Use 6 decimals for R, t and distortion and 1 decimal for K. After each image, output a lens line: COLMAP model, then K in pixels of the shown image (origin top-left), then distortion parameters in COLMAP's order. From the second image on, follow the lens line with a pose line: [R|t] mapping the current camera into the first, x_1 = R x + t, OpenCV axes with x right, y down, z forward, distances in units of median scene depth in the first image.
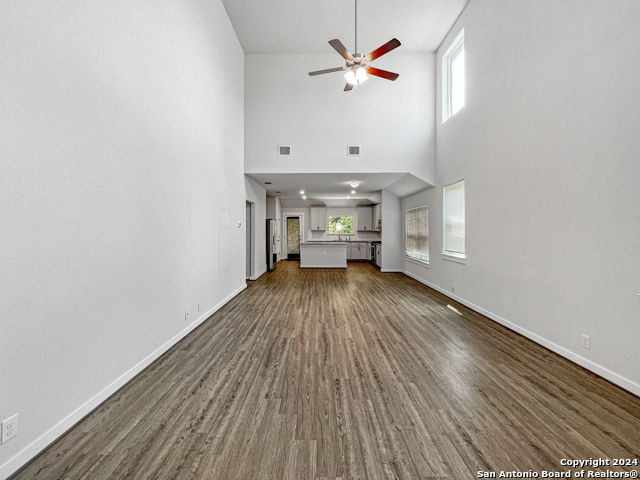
lens RADIAL K [[271.4, 0, 298.1], [0, 271.4, 227.2], [0, 0, 1]] dist [-0.009819, 0.001322]
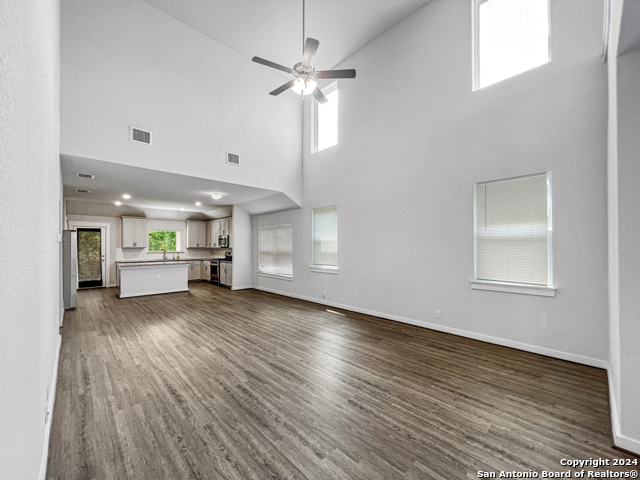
lens RADIAL K [[271.4, 0, 318.7], [0, 271.4, 241.9], [0, 0, 1]] dist [-0.009819, 0.001322]
pose [[0.680013, 0.011975, 0.733102, -0.412676], [-0.004622, 0.999917, -0.012046, 0.008371], [-0.733186, 0.004803, 0.680012, 0.275722]]
